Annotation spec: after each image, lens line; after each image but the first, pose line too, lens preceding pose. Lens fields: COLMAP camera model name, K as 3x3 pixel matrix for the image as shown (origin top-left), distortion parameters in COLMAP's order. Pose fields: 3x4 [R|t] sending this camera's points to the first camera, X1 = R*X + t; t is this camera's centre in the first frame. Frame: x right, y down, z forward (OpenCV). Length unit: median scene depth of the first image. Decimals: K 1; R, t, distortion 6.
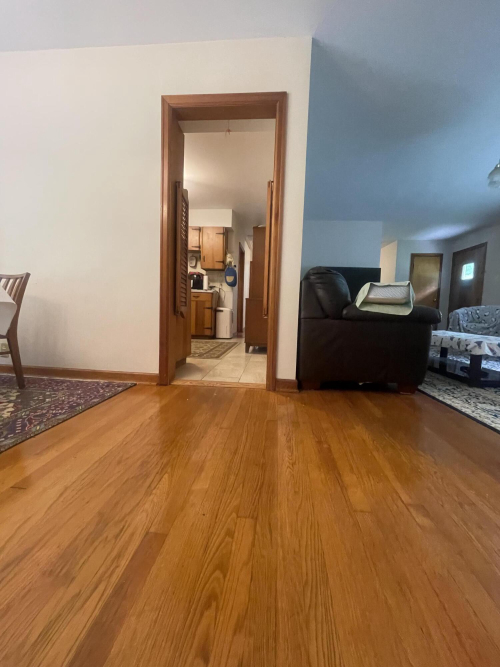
lens RADIAL K [[266.2, 0, 254.3], [0, 266.2, 329.1], [0, 0, 1]] dist [0.012452, 0.000158]
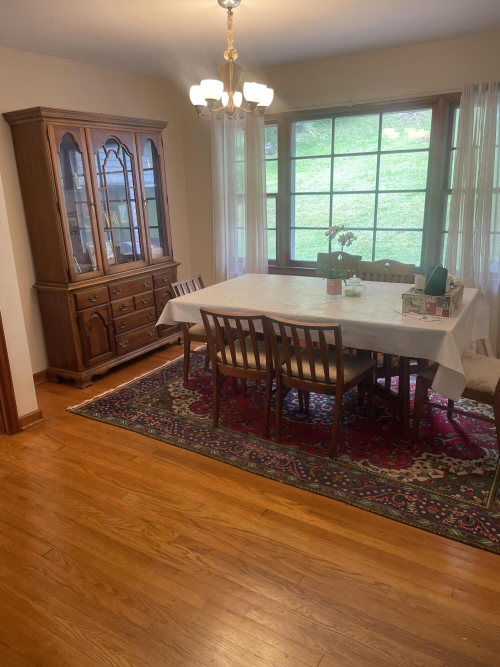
lens RADIAL K [[511.2, 0, 249.3], [0, 511.2, 332.7], [0, 0, 1]] dist [0.026841, -0.035397]
pose [[-0.458607, 0.242961, -0.854781, 0.927813], [-0.051010, 0.953115, 0.298279, -0.830879], [0.887174, 0.180395, -0.424711, 1.382332]]
